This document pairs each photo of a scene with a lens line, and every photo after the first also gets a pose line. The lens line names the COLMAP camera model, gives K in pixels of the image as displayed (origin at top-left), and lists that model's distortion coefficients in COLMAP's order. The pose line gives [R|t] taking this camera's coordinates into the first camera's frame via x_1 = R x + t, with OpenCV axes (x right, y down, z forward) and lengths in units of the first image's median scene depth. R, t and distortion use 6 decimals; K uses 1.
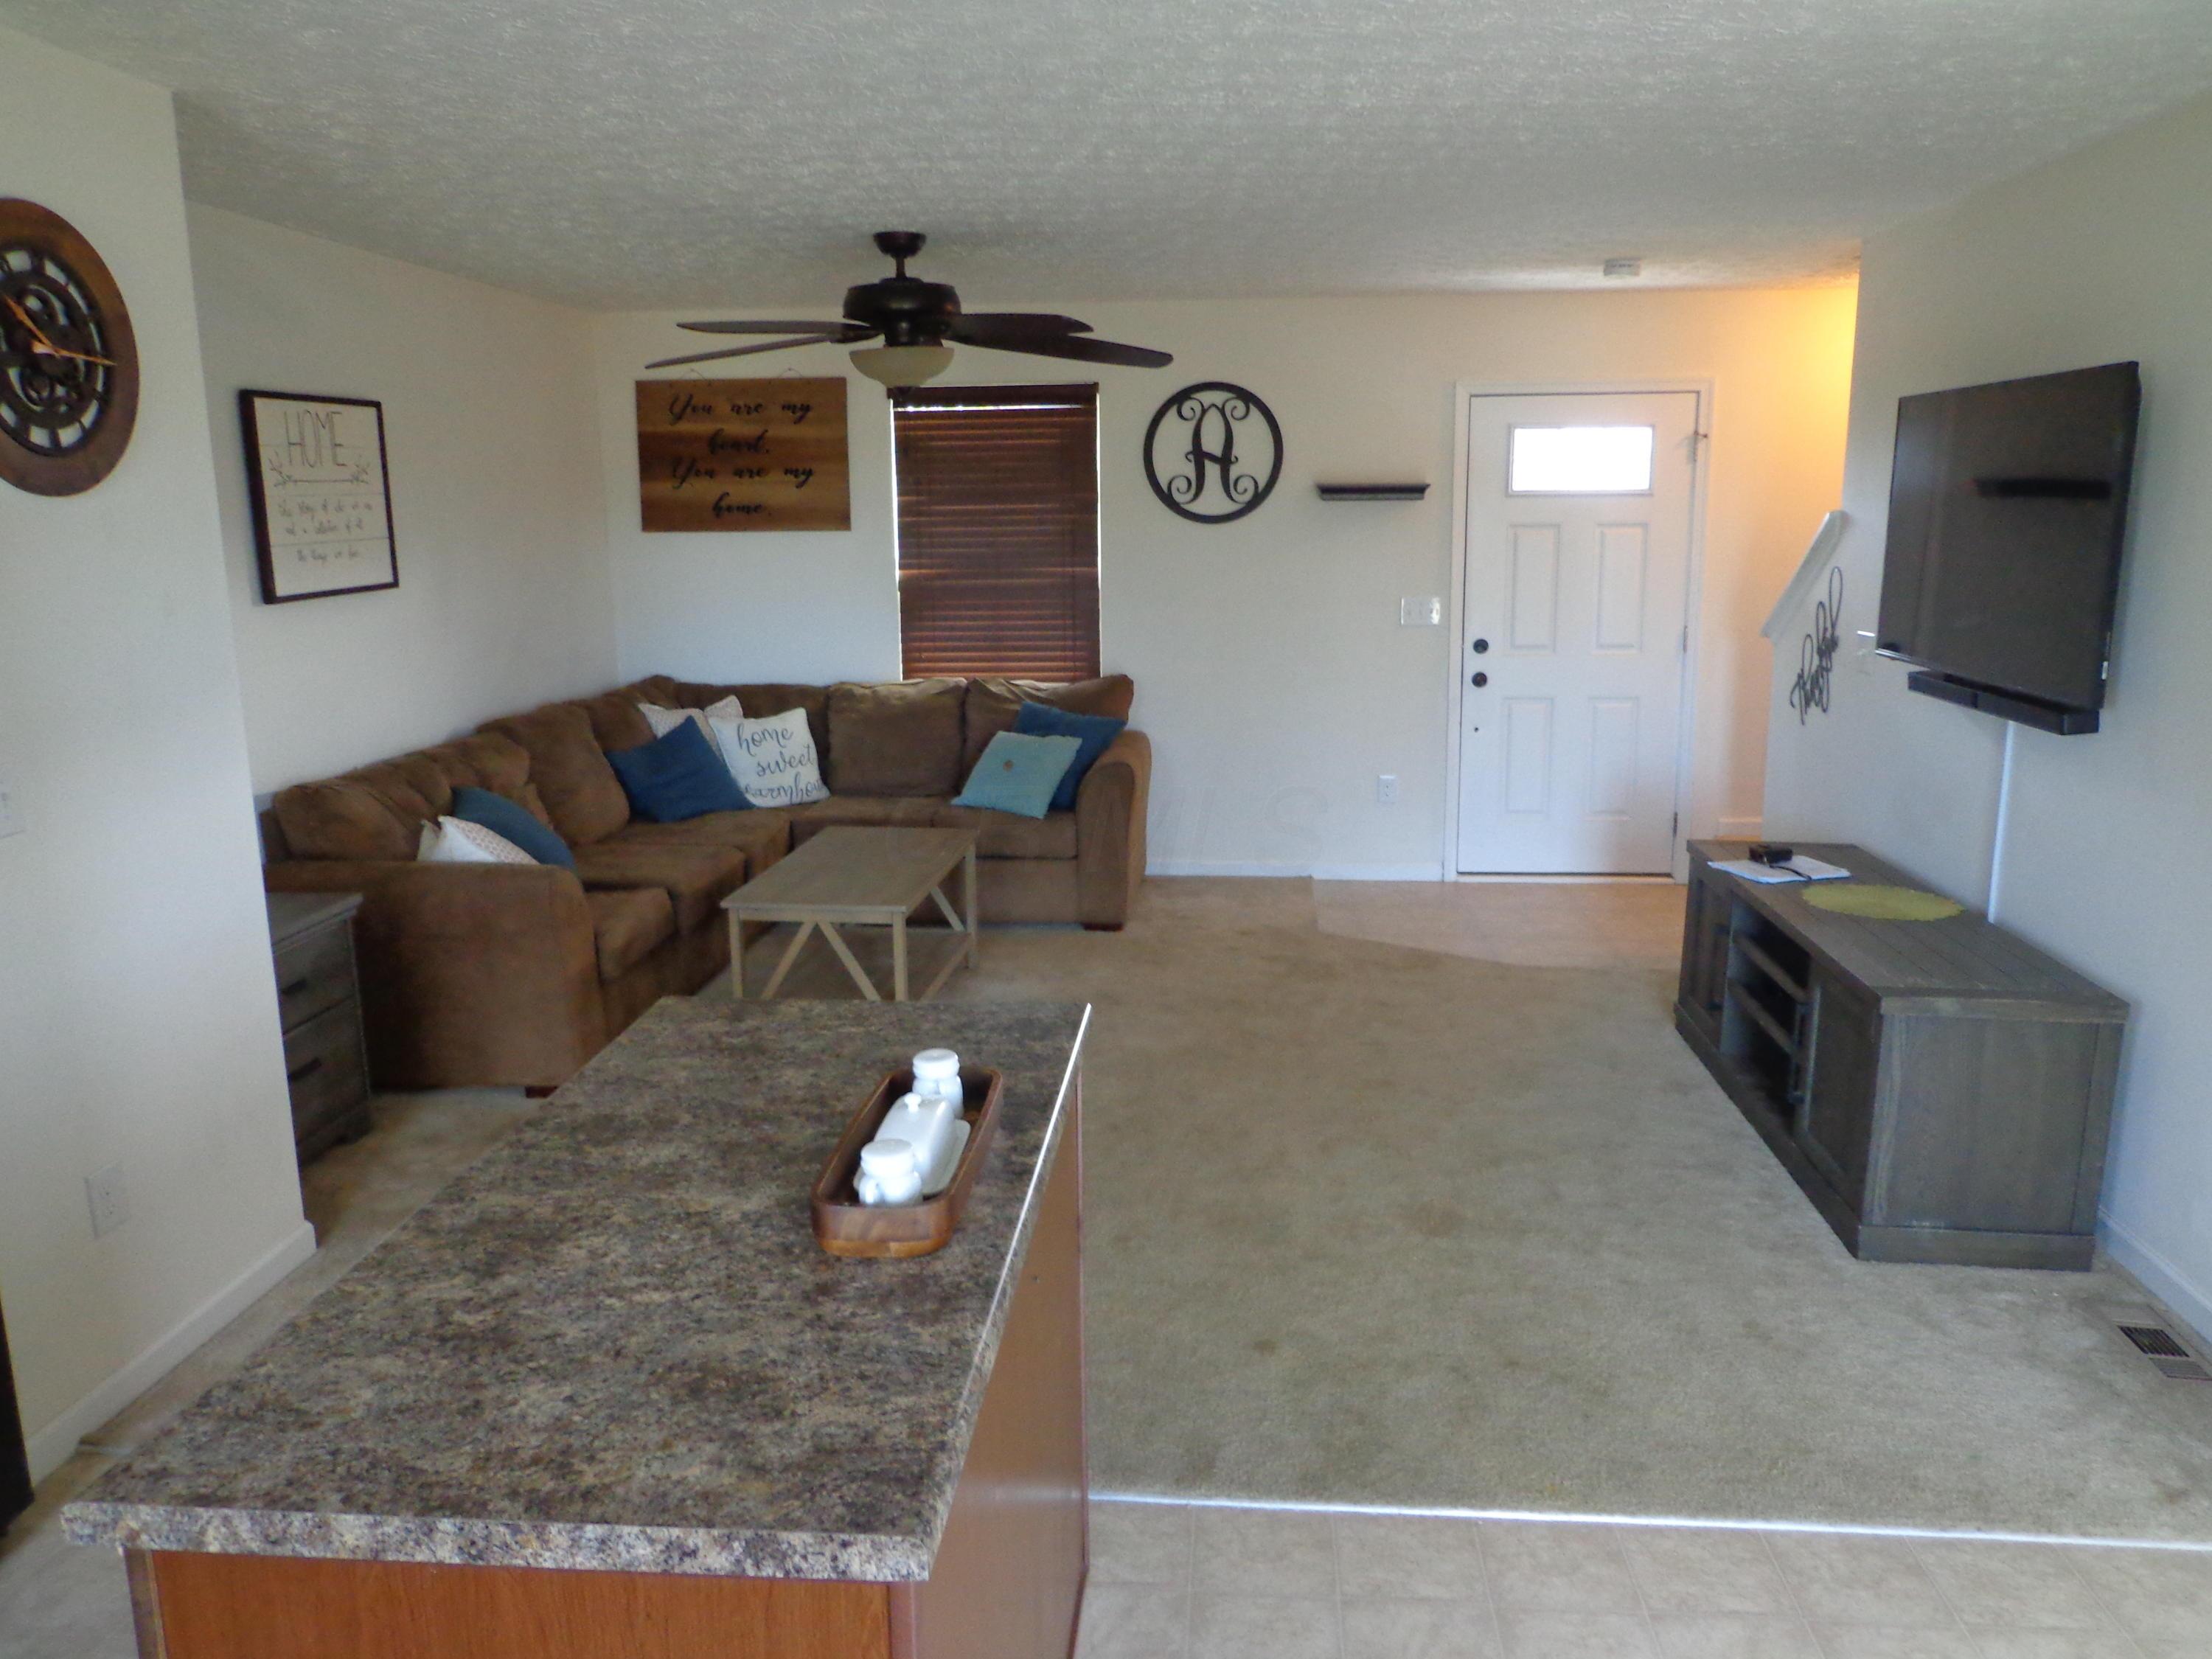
lens RADIAL K [[1638.6, 0, 1106.0], [0, 1638.6, 829.5], [0, 0, 1]] dist [0.004301, 0.003429]
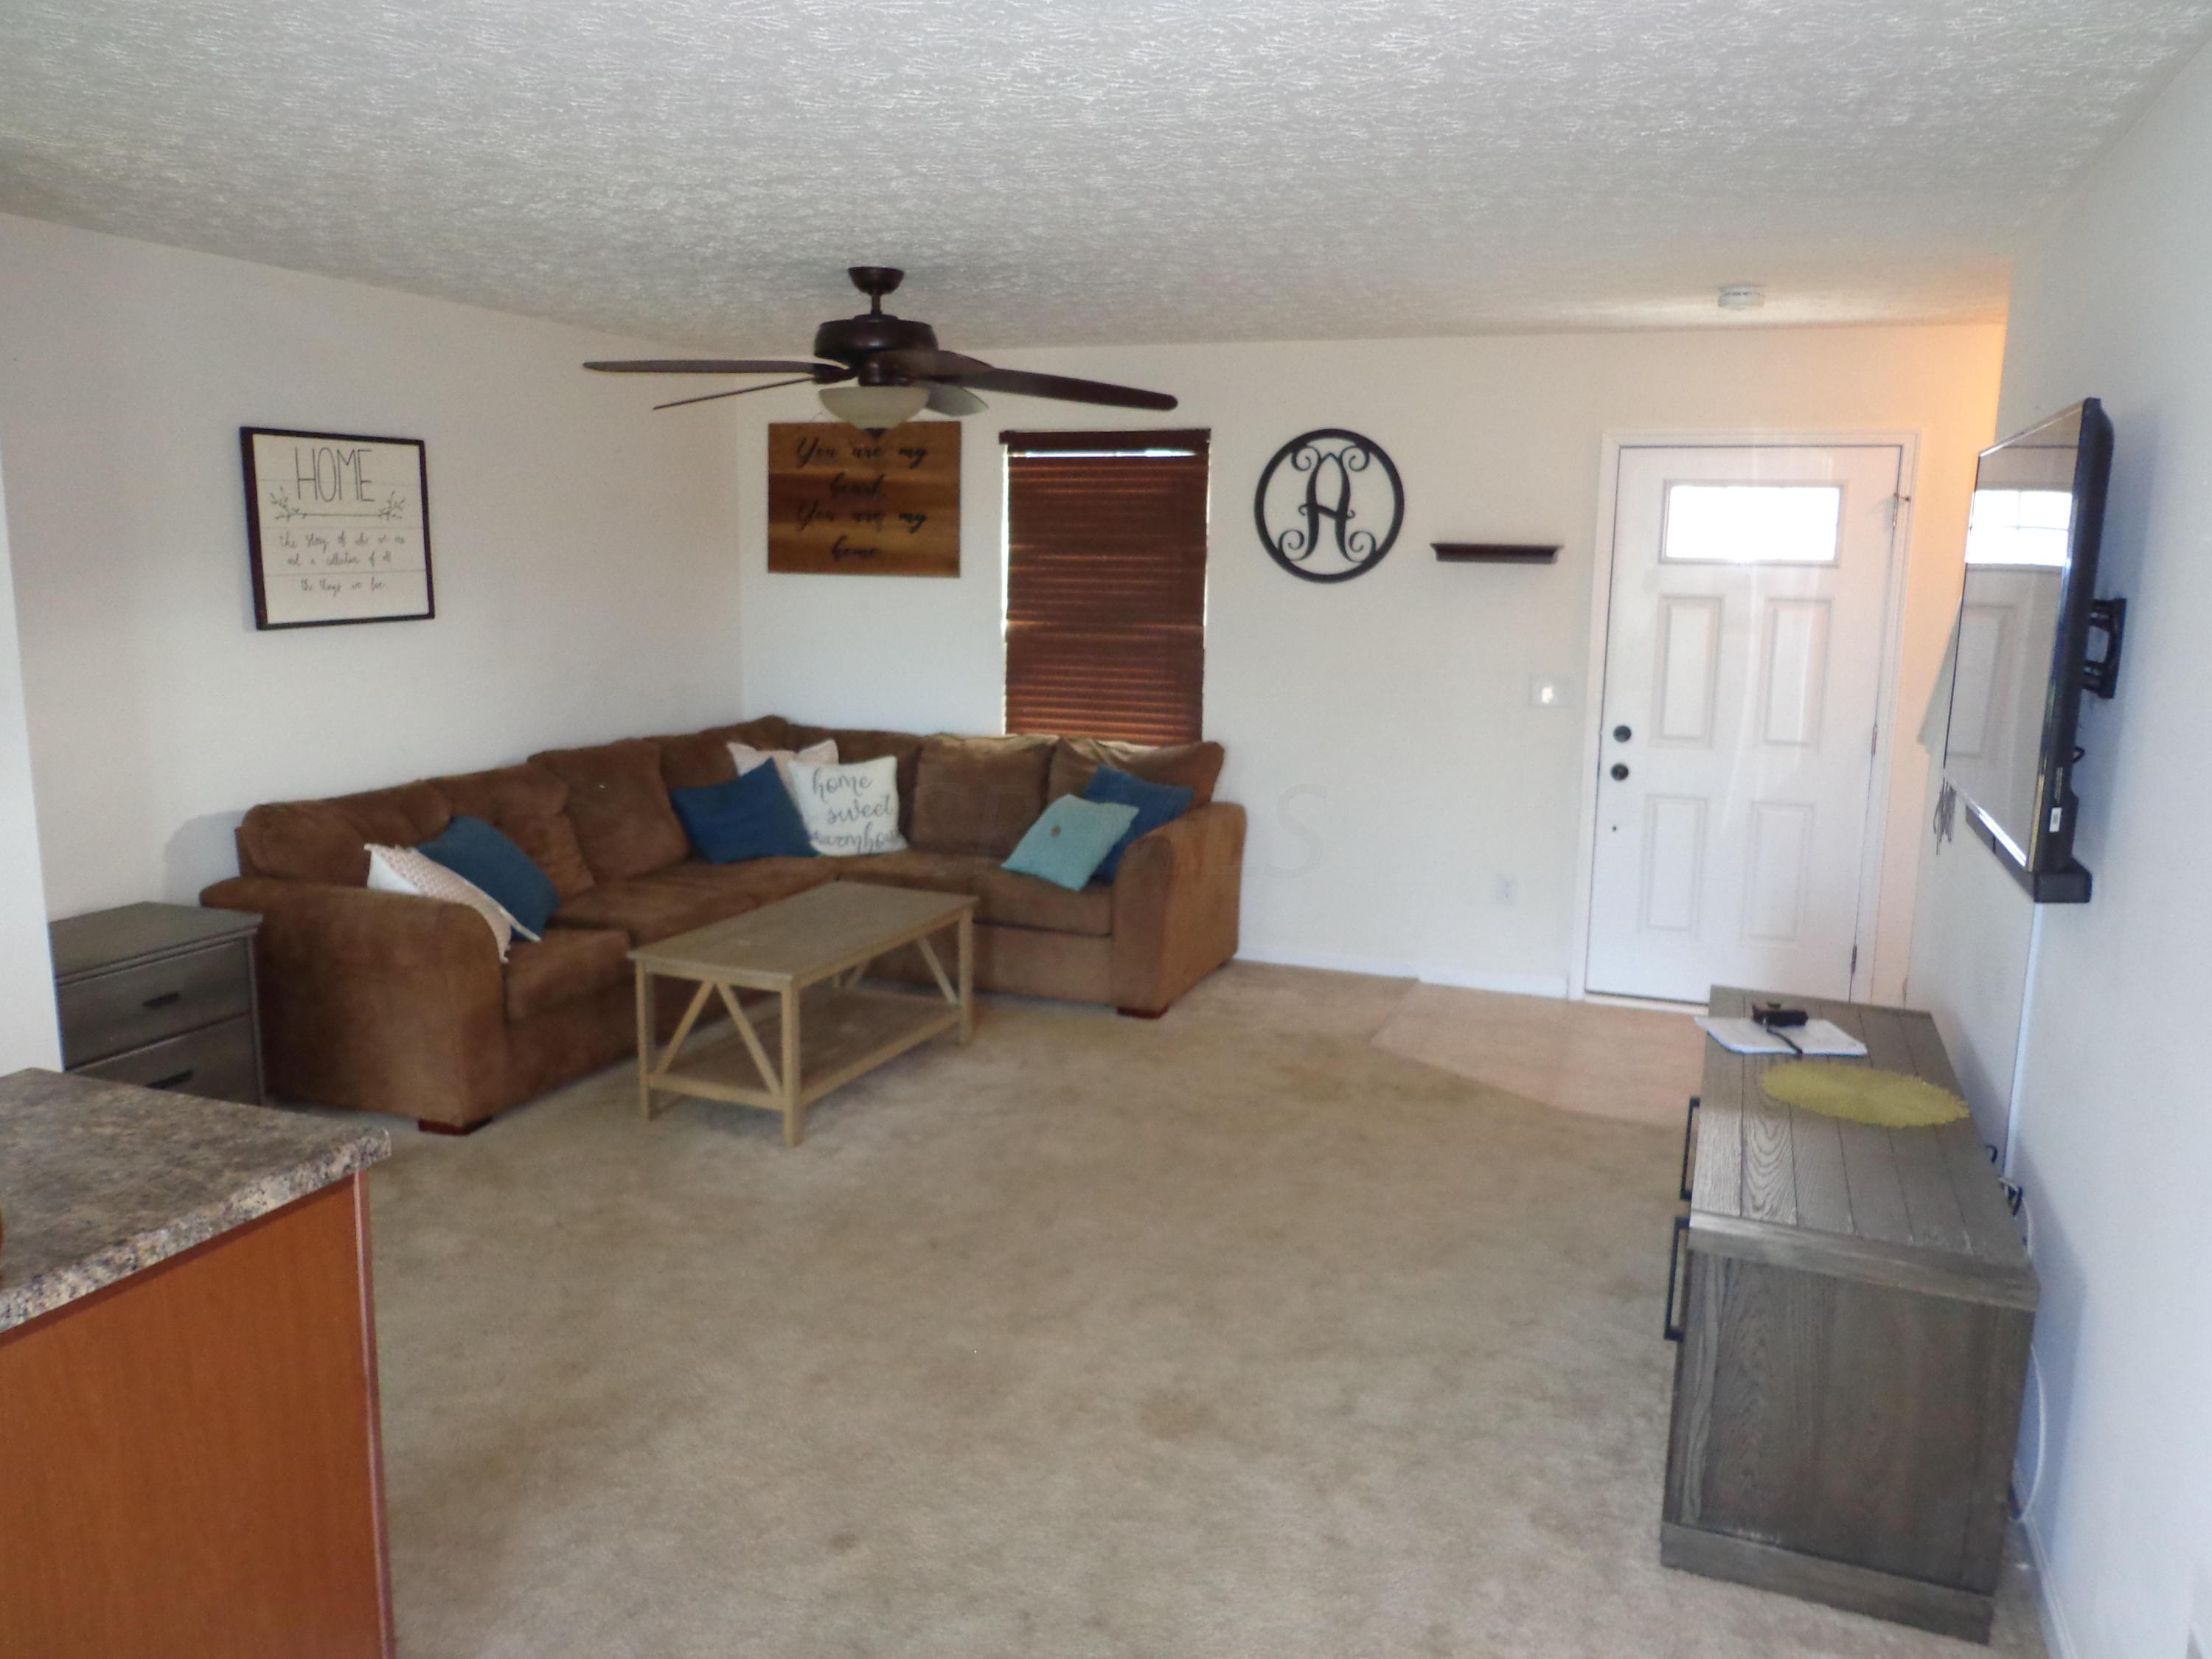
lens RADIAL K [[1637.8, 0, 1106.0], [0, 1637.8, 829.5], [0, 0, 1]] dist [-0.008499, 0.008980]
pose [[0.960592, 0.073180, -0.268158, 0.205160], [-0.080929, 0.996558, -0.017944, -0.023901], [0.265922, 0.038938, 0.963208, 0.096112]]
